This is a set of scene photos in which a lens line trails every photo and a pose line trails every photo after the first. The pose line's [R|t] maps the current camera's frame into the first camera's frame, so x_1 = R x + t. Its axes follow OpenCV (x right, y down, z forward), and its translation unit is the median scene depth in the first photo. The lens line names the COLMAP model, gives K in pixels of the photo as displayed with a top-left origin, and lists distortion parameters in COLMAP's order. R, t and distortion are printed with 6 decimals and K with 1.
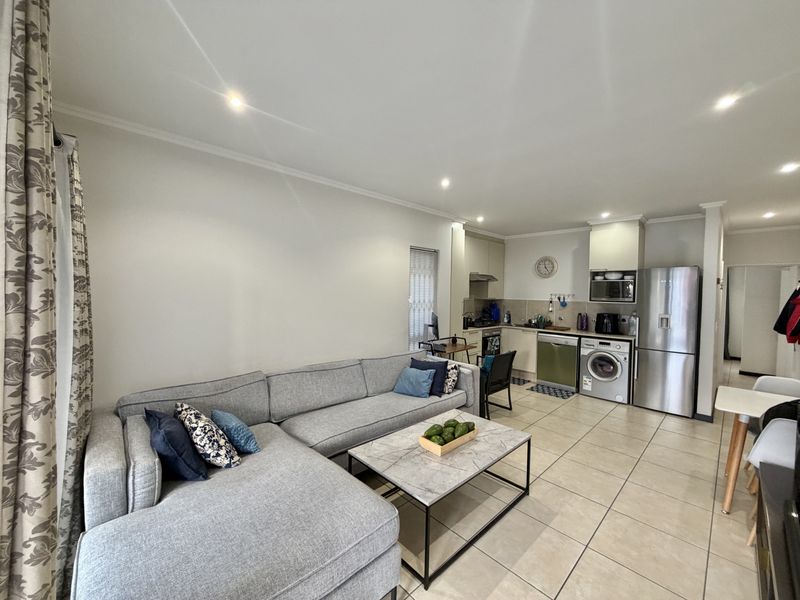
lens RADIAL K [[316.1, 0, 398.0], [0, 316.1, 297.1], [0, 0, 1]] dist [0.000774, 0.000141]
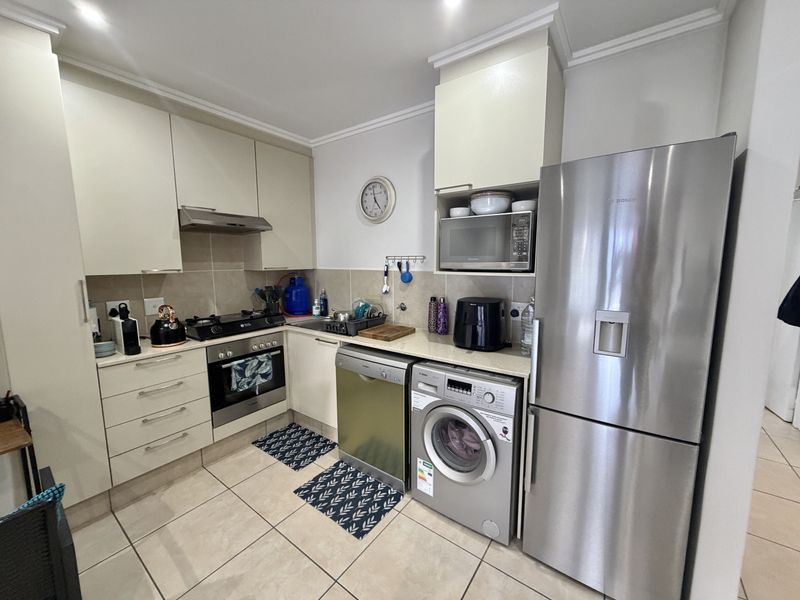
lens RADIAL K [[316.1, 0, 398.0], [0, 316.1, 297.1], [0, 0, 1]] dist [0.000774, 0.000141]
pose [[0.982008, -0.040466, 0.184451, 0.462589], [0.022283, 0.994777, 0.099609, 0.004568], [-0.187518, -0.093707, 0.977781, 0.588707]]
